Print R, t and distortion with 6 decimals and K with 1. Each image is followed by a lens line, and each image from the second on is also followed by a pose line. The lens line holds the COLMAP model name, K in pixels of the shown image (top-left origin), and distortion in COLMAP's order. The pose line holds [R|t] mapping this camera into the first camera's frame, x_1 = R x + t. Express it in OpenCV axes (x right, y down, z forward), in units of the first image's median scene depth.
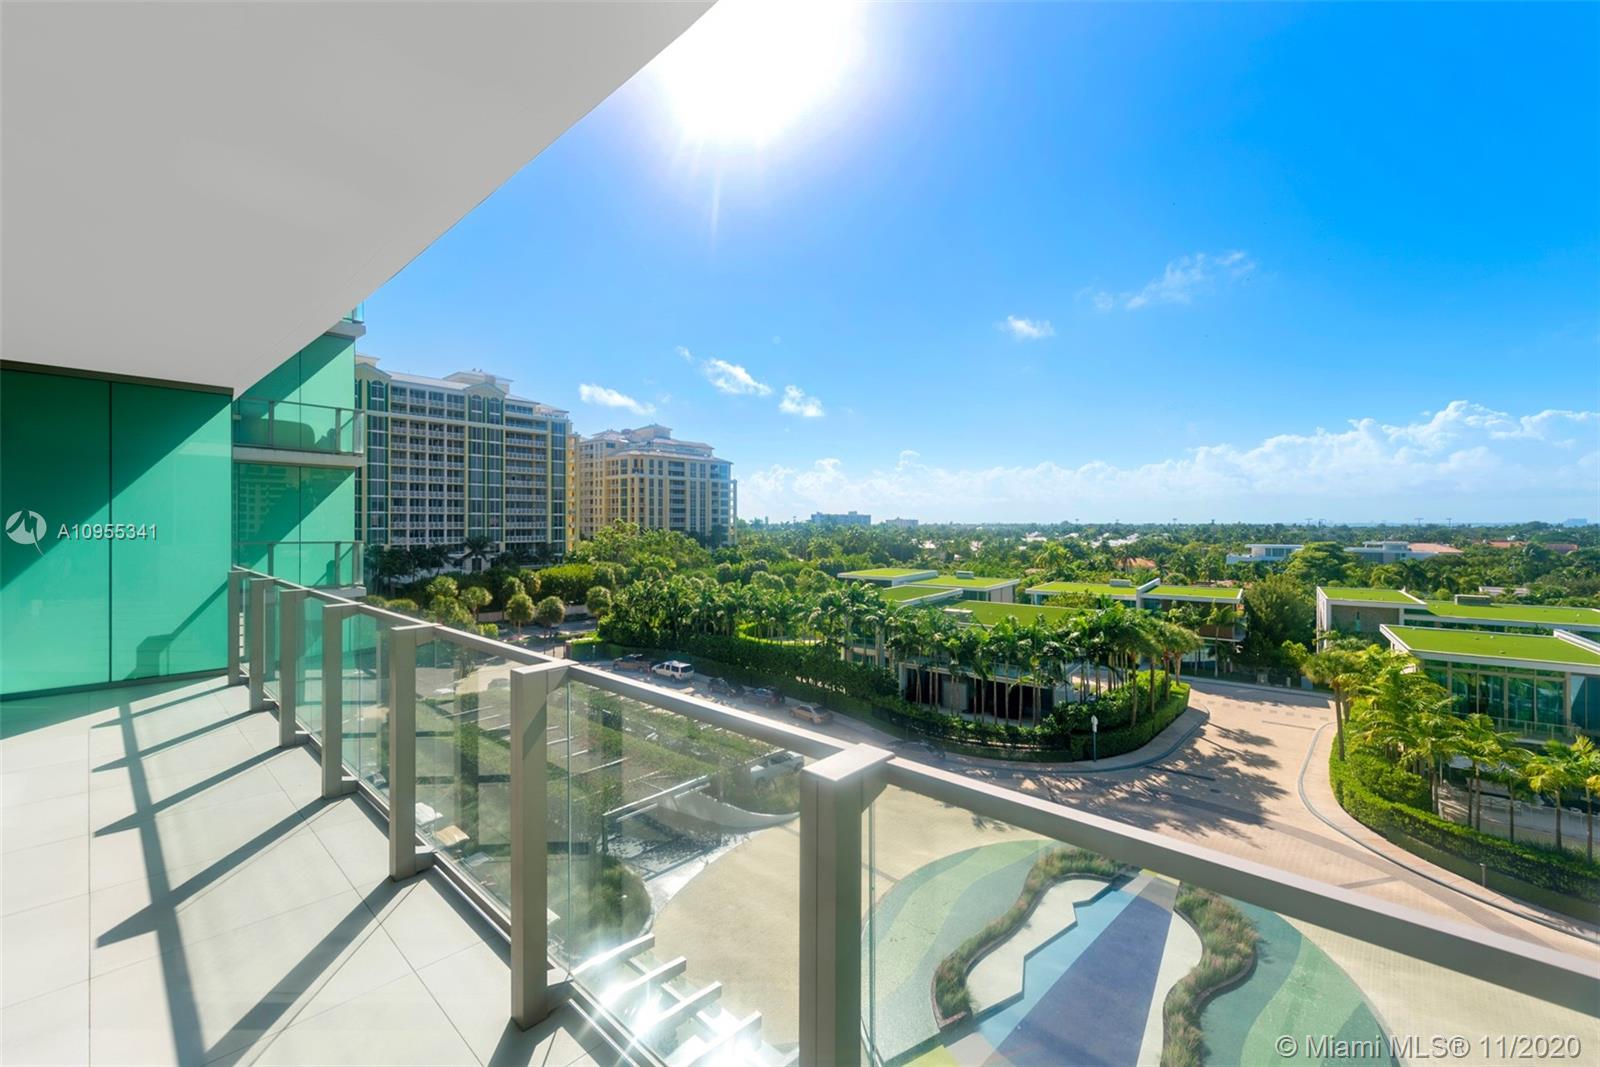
lens RADIAL K [[644.0, 0, 800.0], [0, 644.0, 533.5], [0, 0, 1]] dist [0.010229, -0.000090]
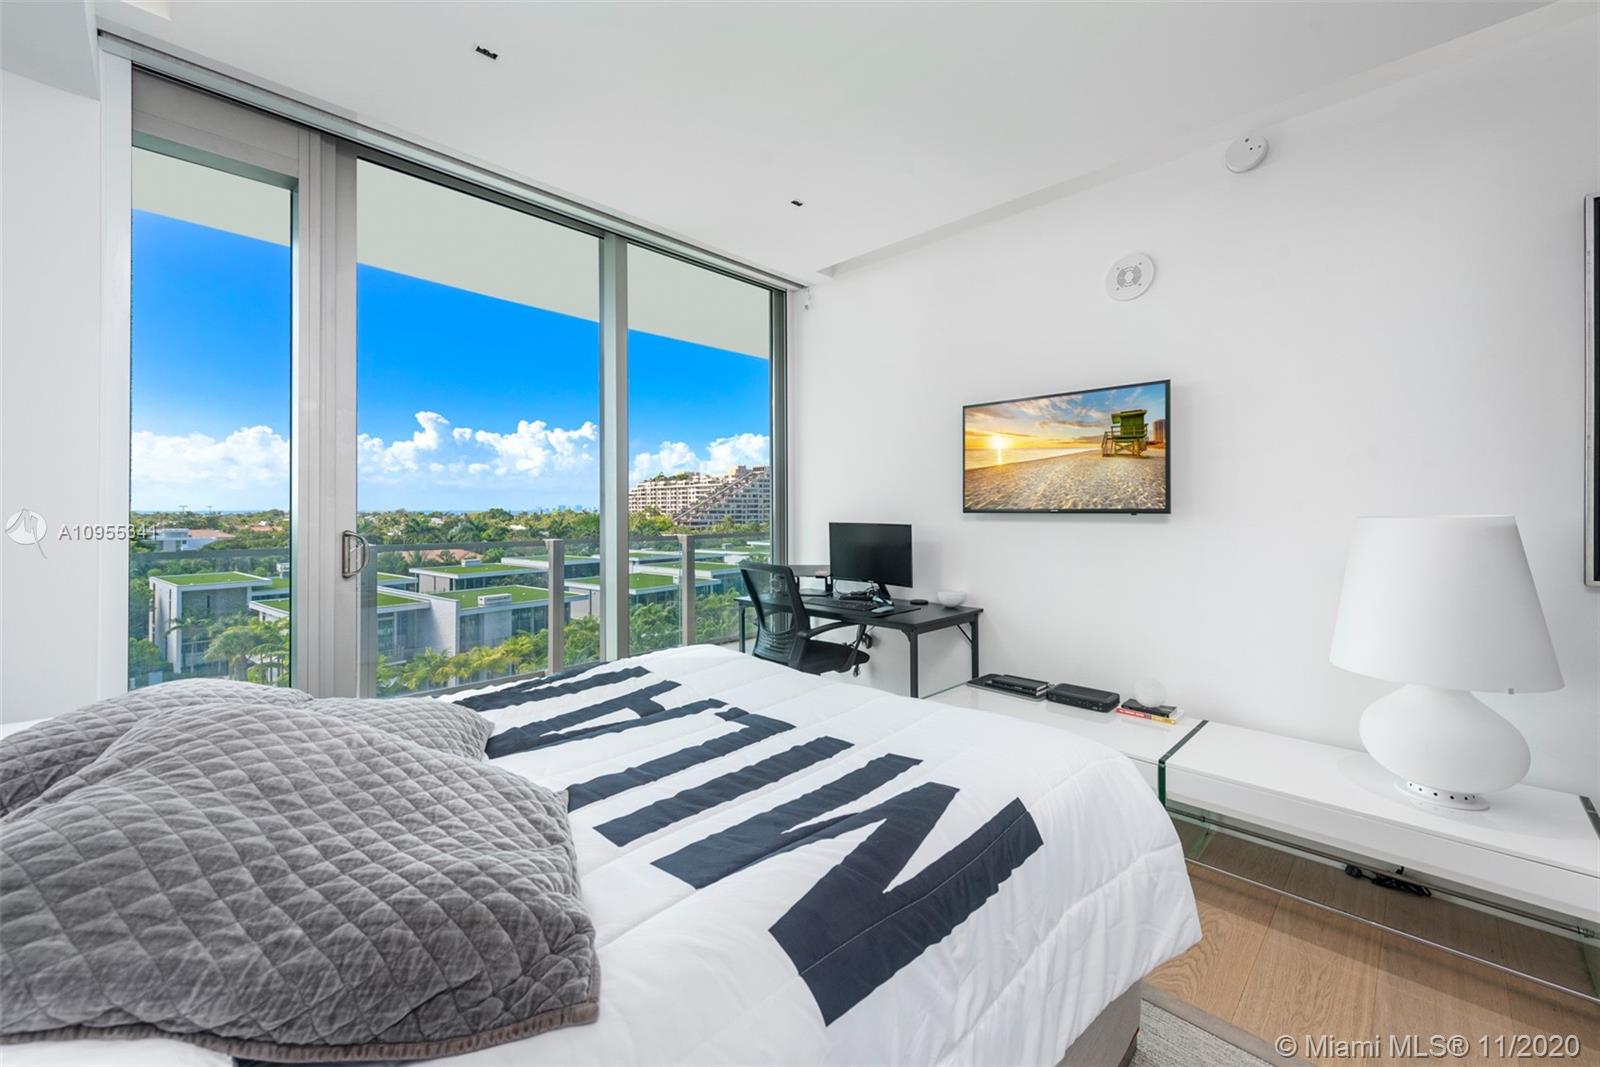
lens RADIAL K [[637.4, 0, 801.6], [0, 637.4, 511.8], [0, 0, 1]] dist [0.000605, -0.000199]
pose [[0.028163, -0.000715, 0.999603, -0.129734], [0.015218, 0.999884, 0.000287, 0.002683], [-0.999488, 0.015204, 0.028170, 0.033146]]
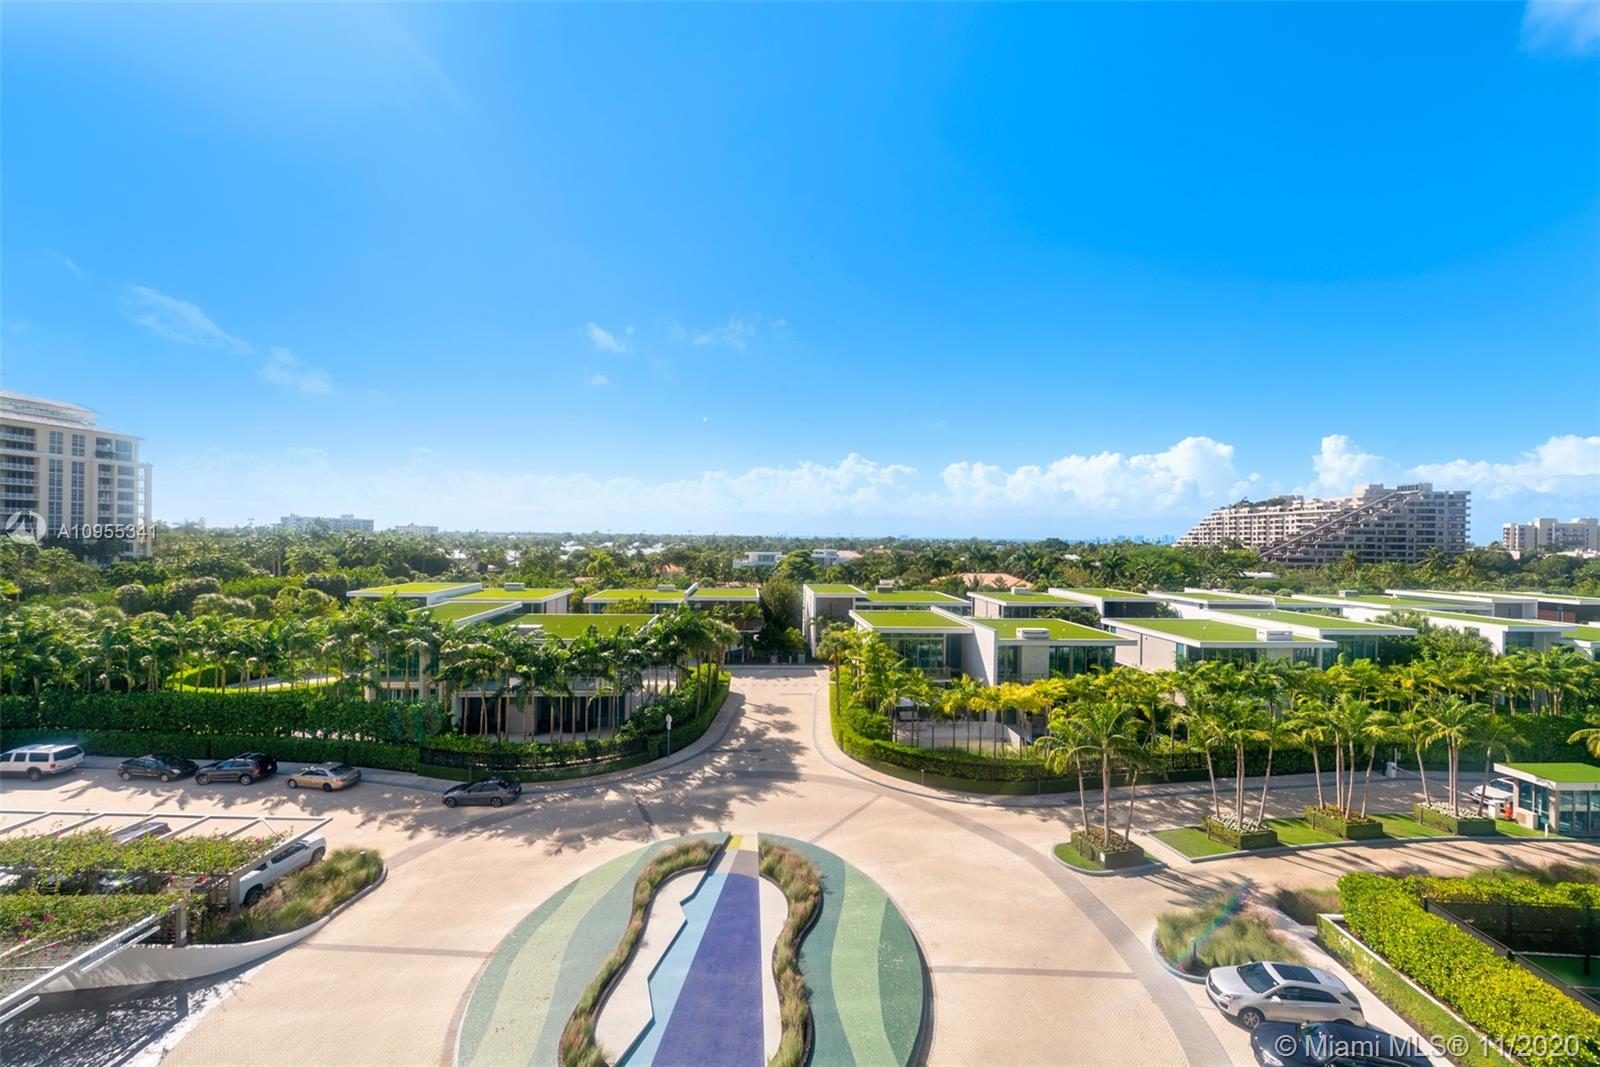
lens RADIAL K [[623.4, 0, 806.7], [0, 623.4, 532.0], [0, 0, 1]] dist [0.019891, -0.006307]
pose [[0.754160, 0.016439, 0.656485, -0.042346], [-0.005468, 0.999809, -0.018754, -0.001768], [-0.656668, 0.010554, 0.754106, 0.046669]]
